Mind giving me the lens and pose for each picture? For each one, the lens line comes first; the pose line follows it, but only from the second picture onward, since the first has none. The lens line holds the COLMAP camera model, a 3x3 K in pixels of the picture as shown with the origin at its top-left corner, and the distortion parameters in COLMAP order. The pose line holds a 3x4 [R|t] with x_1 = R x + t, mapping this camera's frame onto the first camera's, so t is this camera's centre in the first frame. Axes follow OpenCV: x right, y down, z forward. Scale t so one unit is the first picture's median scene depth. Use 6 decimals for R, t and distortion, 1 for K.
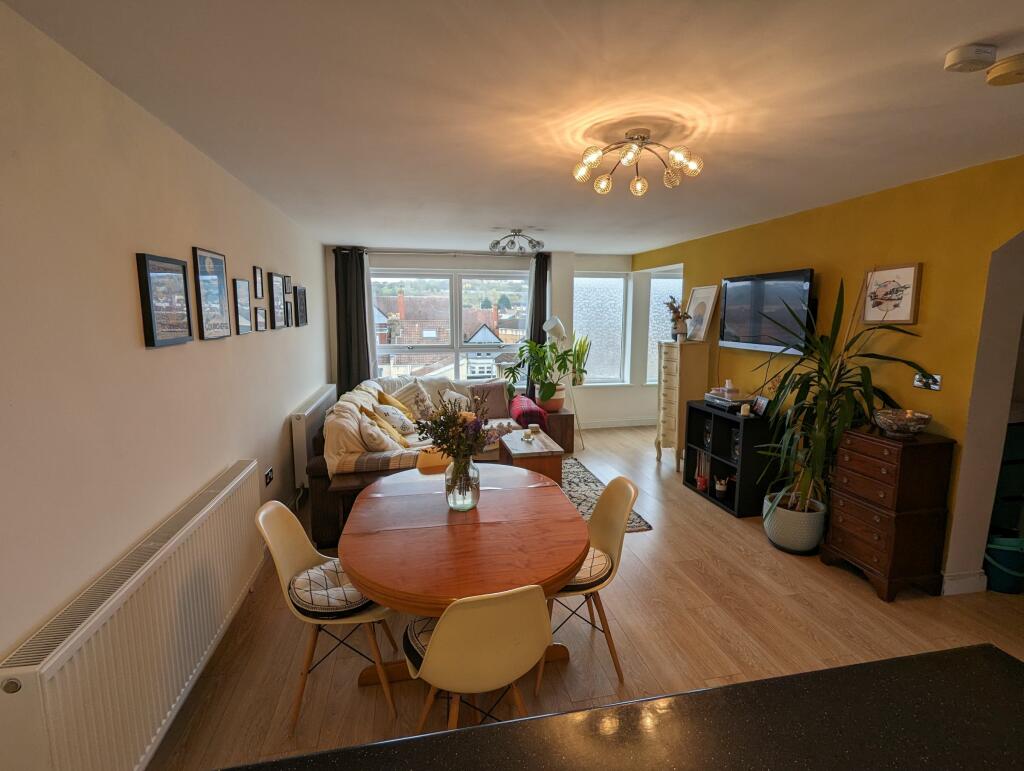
lens RADIAL K [[486.9, 0, 512.0], [0, 486.9, 385.5], [0, 0, 1]] dist [0.003439, -0.001076]
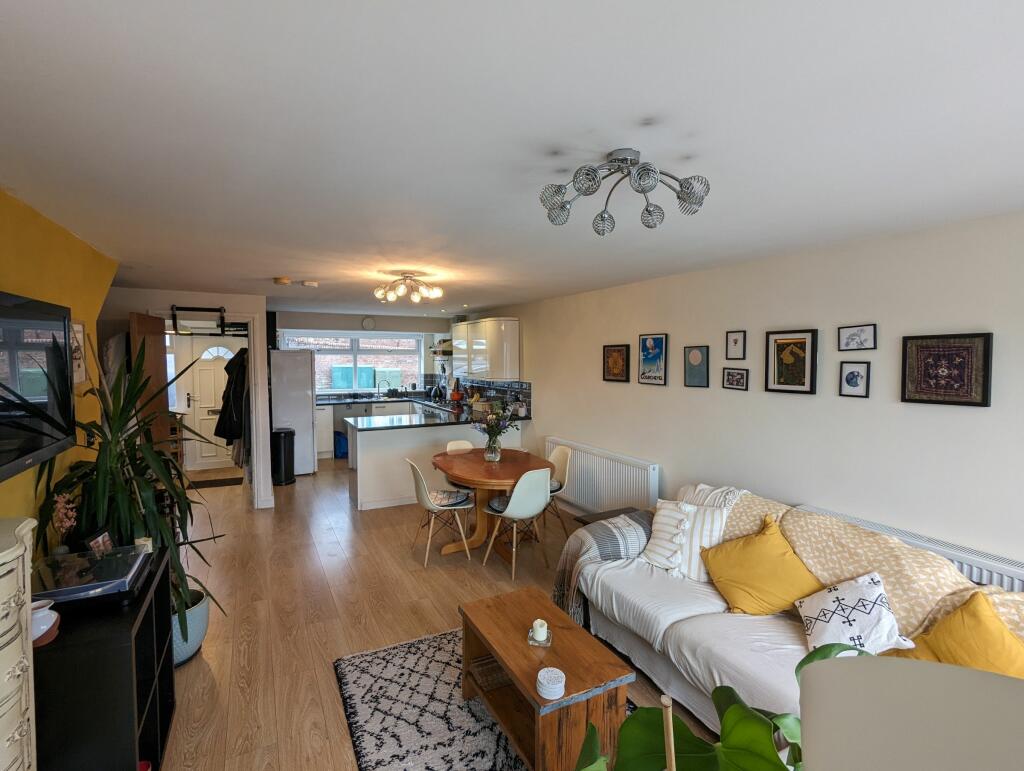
lens RADIAL K [[486.9, 0, 512.0], [0, 486.9, 385.5], [0, 0, 1]] dist [0.003439, -0.001076]
pose [[-0.959545, 0.008750, -0.281418, 0.179333], [-0.050006, 0.978330, 0.200923, -0.216247], [0.277078, 0.206868, -0.938314, 1.293934]]
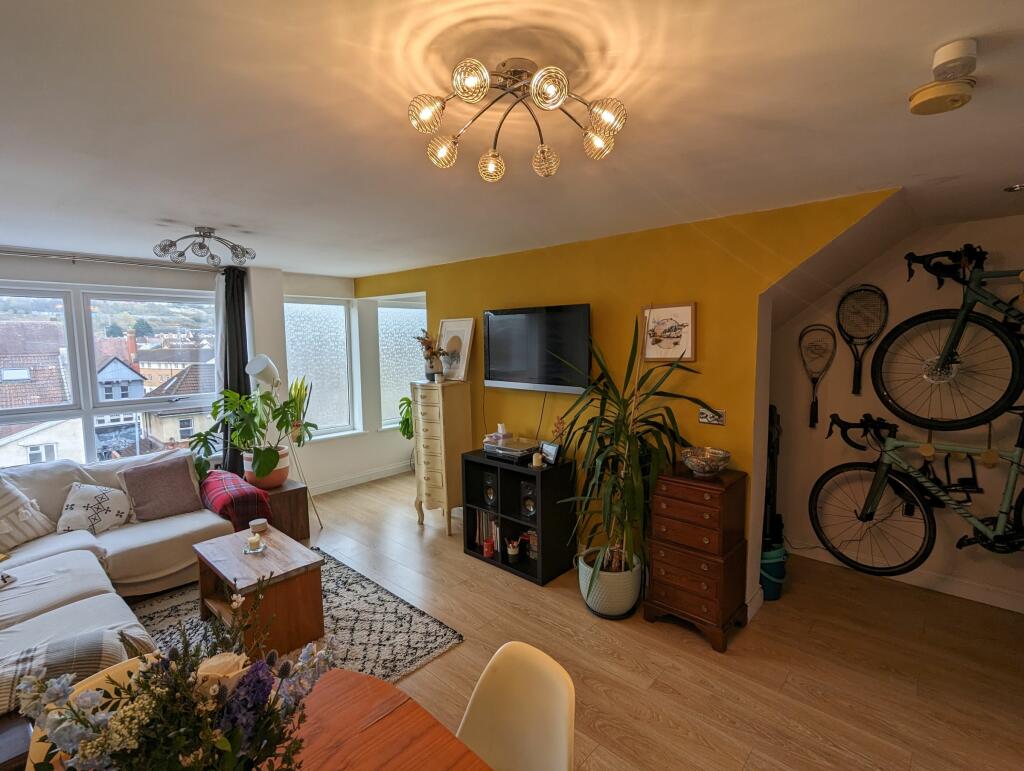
lens RADIAL K [[486.9, 0, 512.0], [0, 486.9, 385.5], [0, 0, 1]] dist [0.003439, -0.001076]
pose [[0.808588, -0.064920, 0.584783, -0.051478], [0.096584, 0.995057, -0.023082, -0.054401], [-0.580394, 0.075145, 0.810861, 0.242759]]
